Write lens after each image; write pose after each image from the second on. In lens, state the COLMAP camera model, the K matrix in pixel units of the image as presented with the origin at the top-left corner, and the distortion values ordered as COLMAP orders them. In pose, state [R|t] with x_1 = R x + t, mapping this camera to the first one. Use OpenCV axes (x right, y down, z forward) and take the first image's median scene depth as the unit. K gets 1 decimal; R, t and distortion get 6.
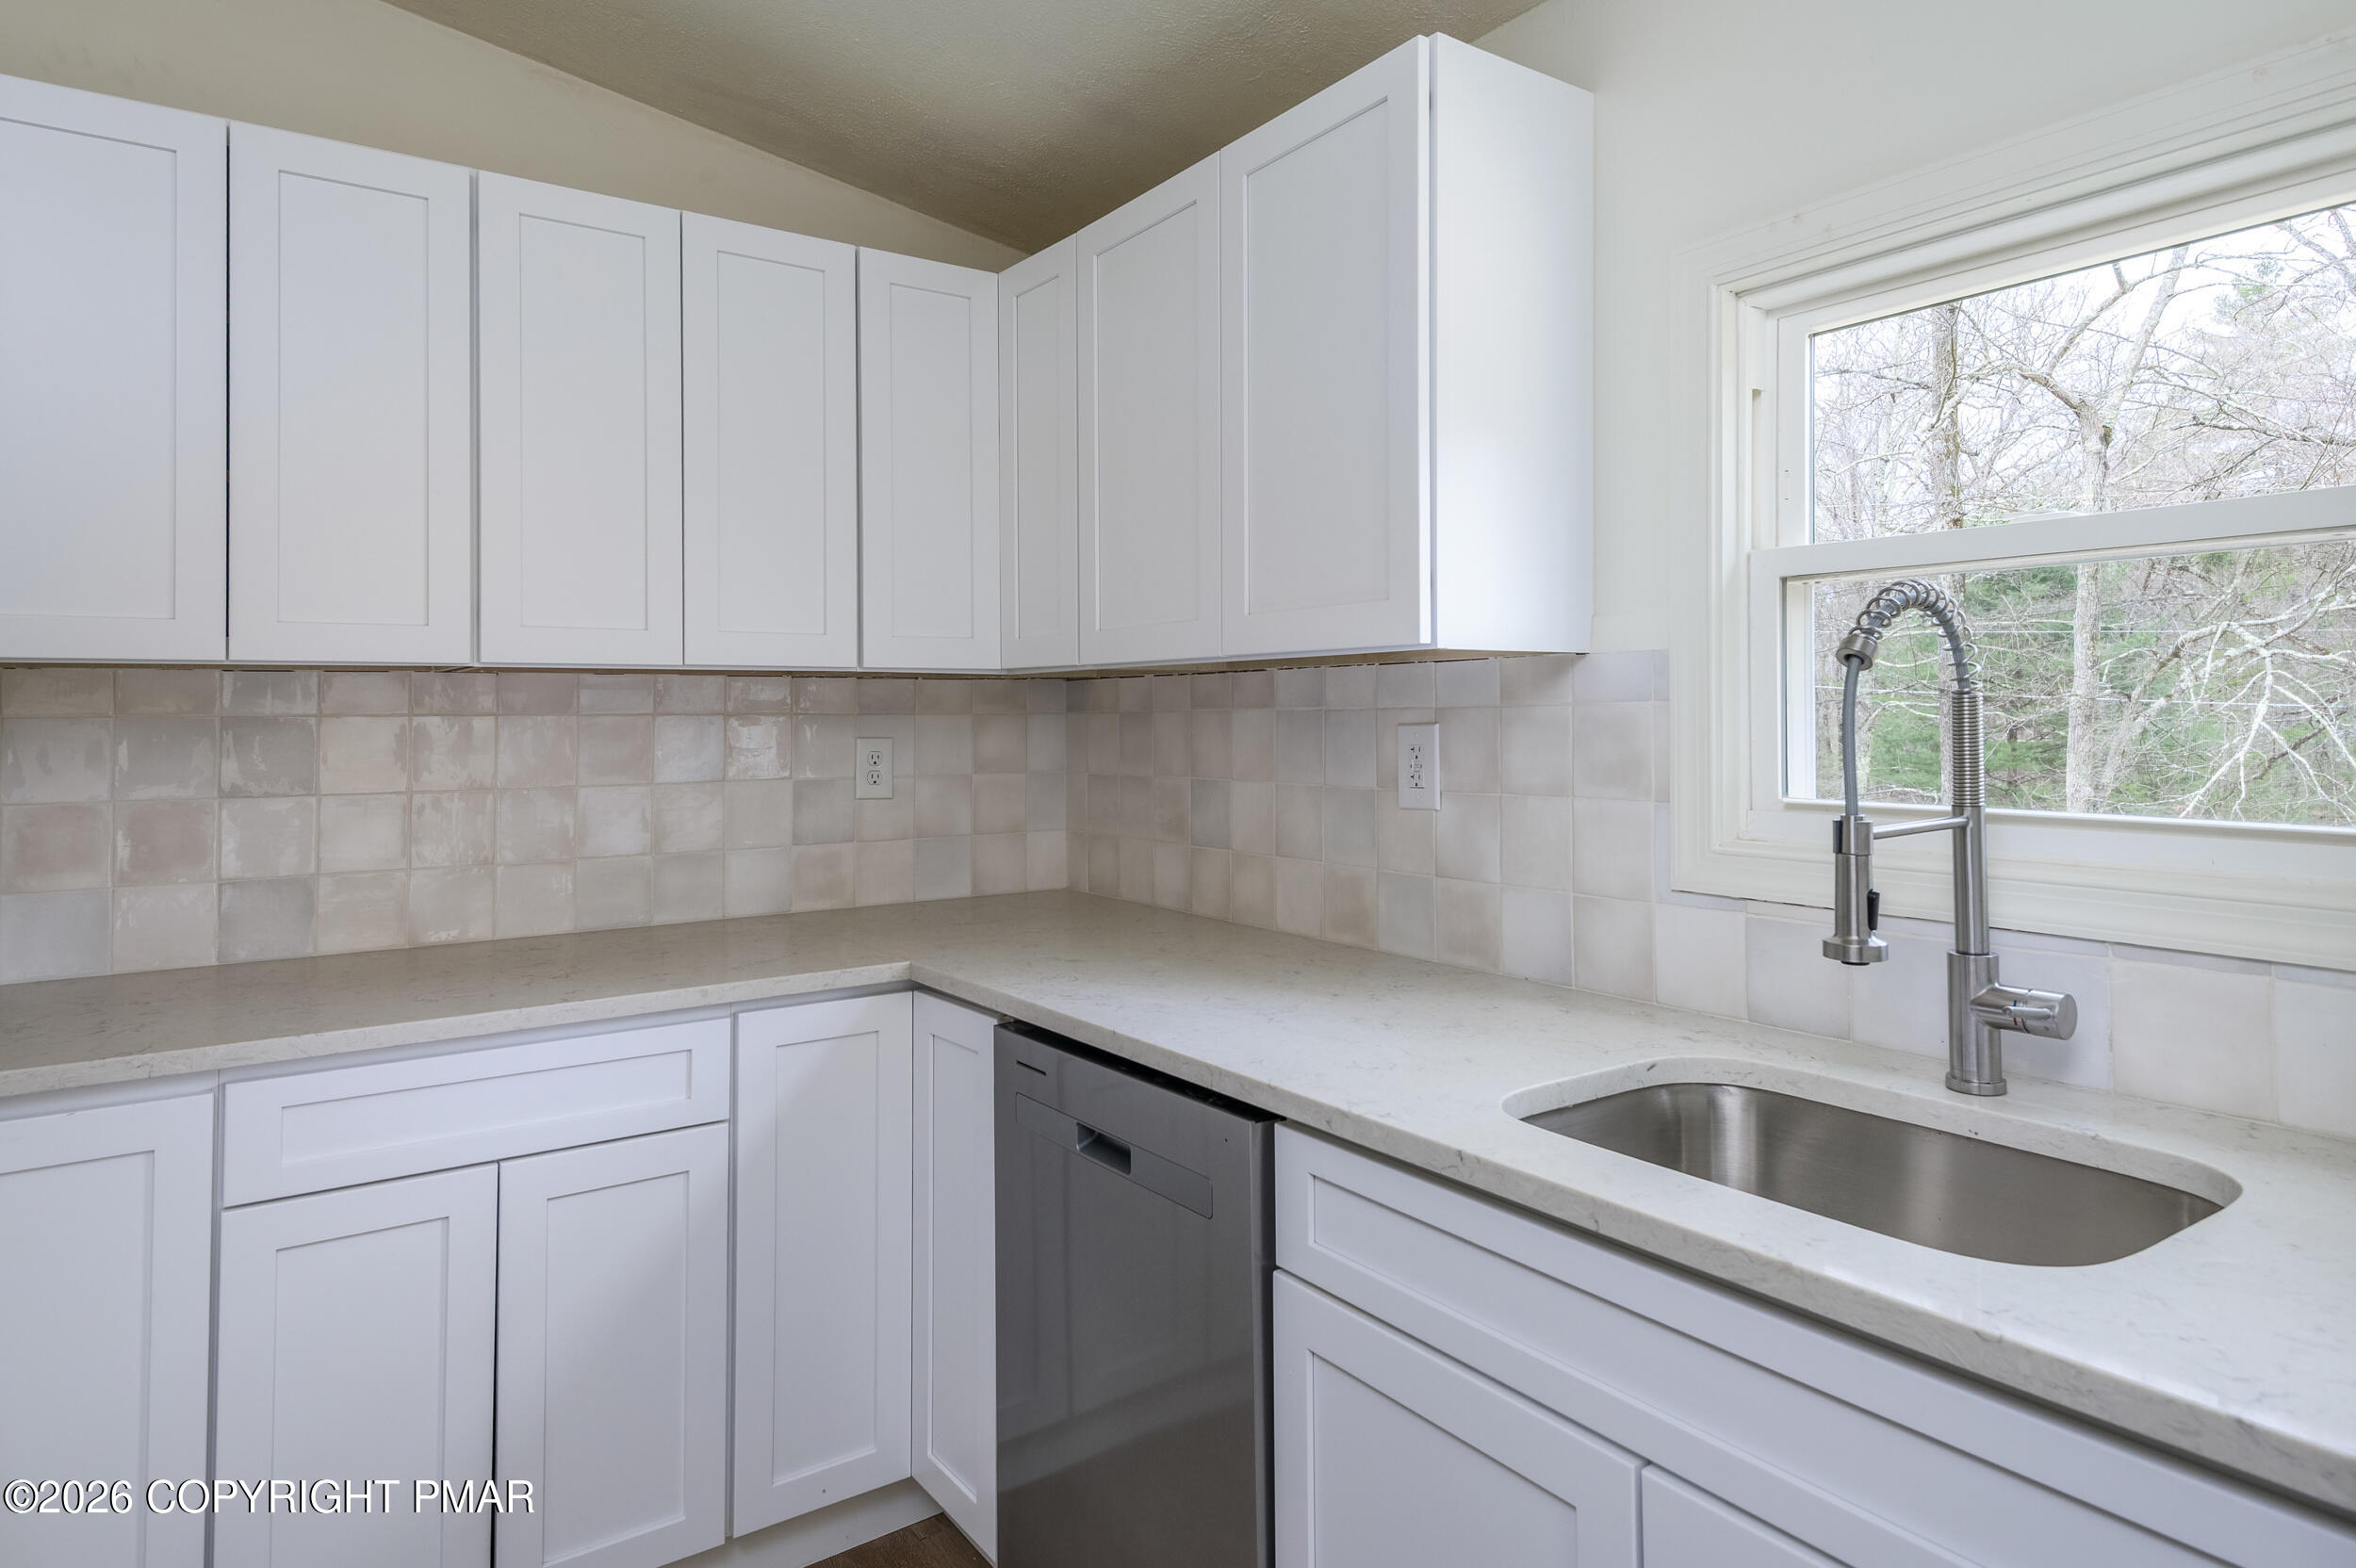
lens RADIAL K [[1382.2, 0, 1183.4], [0, 1382.2, 693.8], [0, 0, 1]] dist [0.031929, -0.001371]
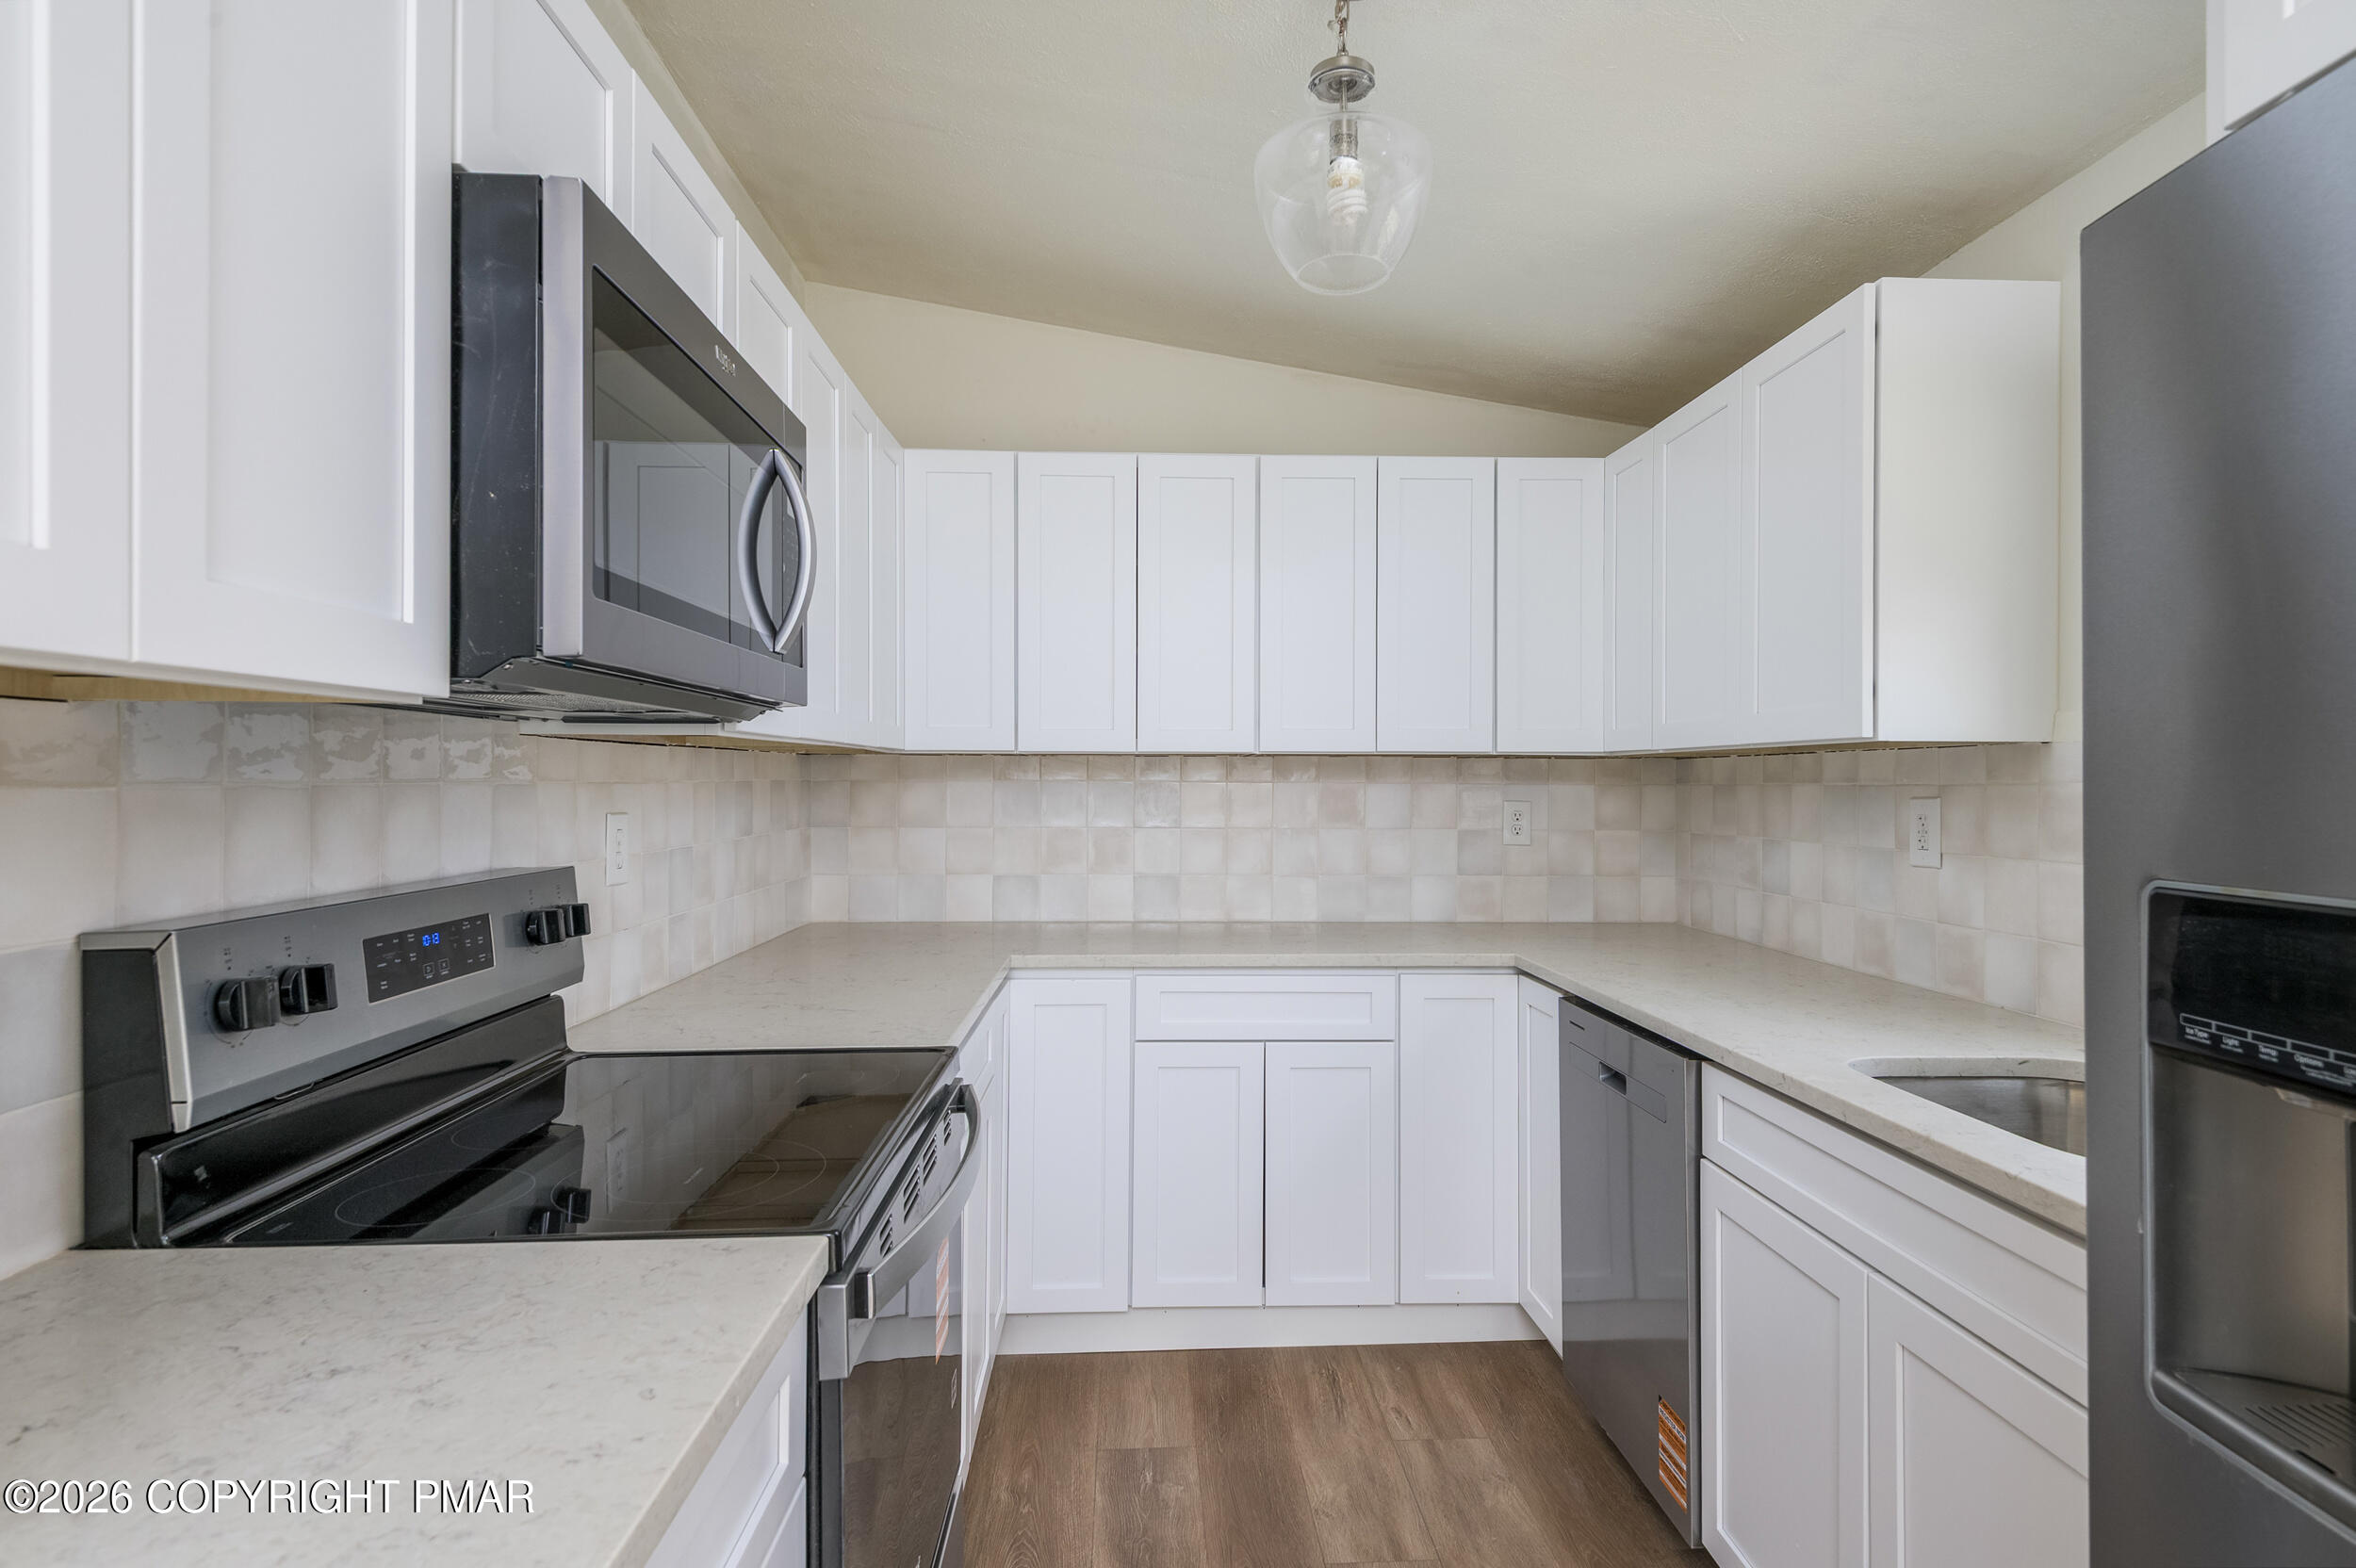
lens RADIAL K [[1227.8, 0, 1178.0], [0, 1227.8, 784.0], [0, 0, 1]] dist [0.037313, -0.041321]
pose [[0.840469, 0.010881, -0.541751, 0.193656], [-0.001429, 0.999839, 0.017865, -0.008538], [0.541858, -0.014240, 0.840349, -0.266634]]
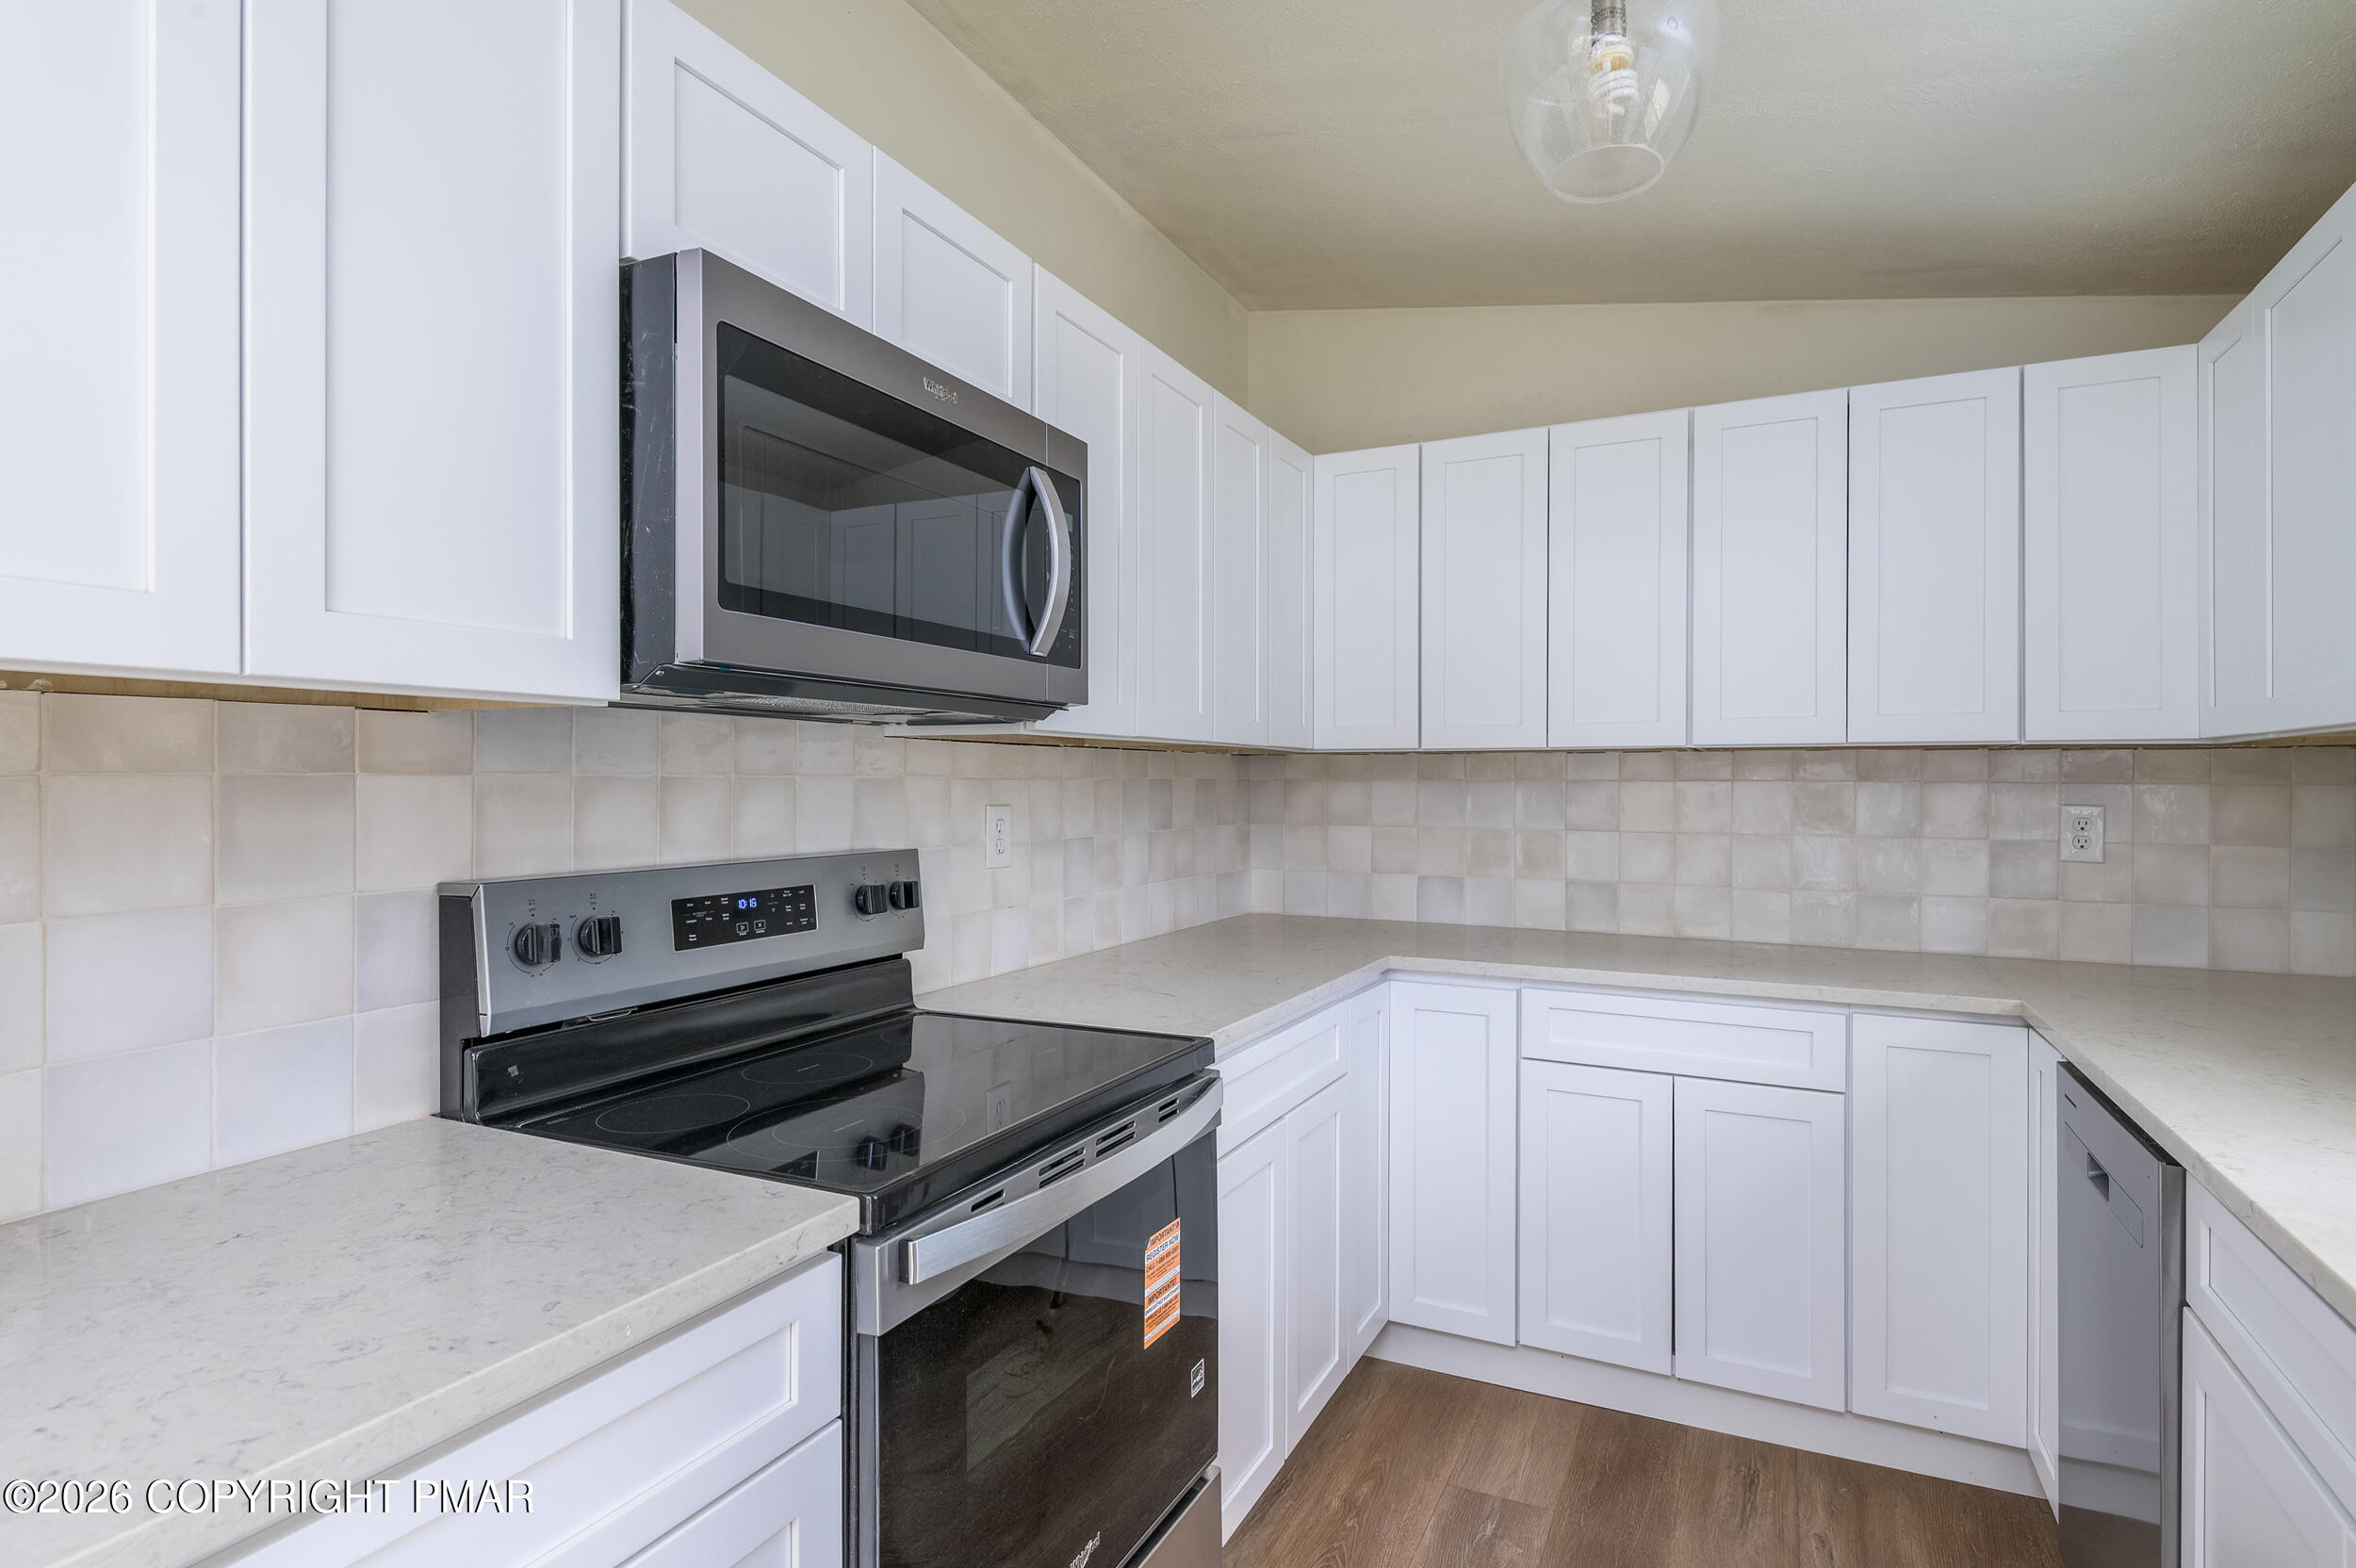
lens RADIAL K [[1180.6, 0, 1178.0], [0, 1180.6, 784.0], [0, 0, 1]] dist [0.010256, -0.015325]
pose [[0.476013, 0.008897, -0.879393, 0.302808], [0.005170, 0.999903, 0.012915, 0.000104], [0.879423, -0.010694, 0.475921, -0.061296]]
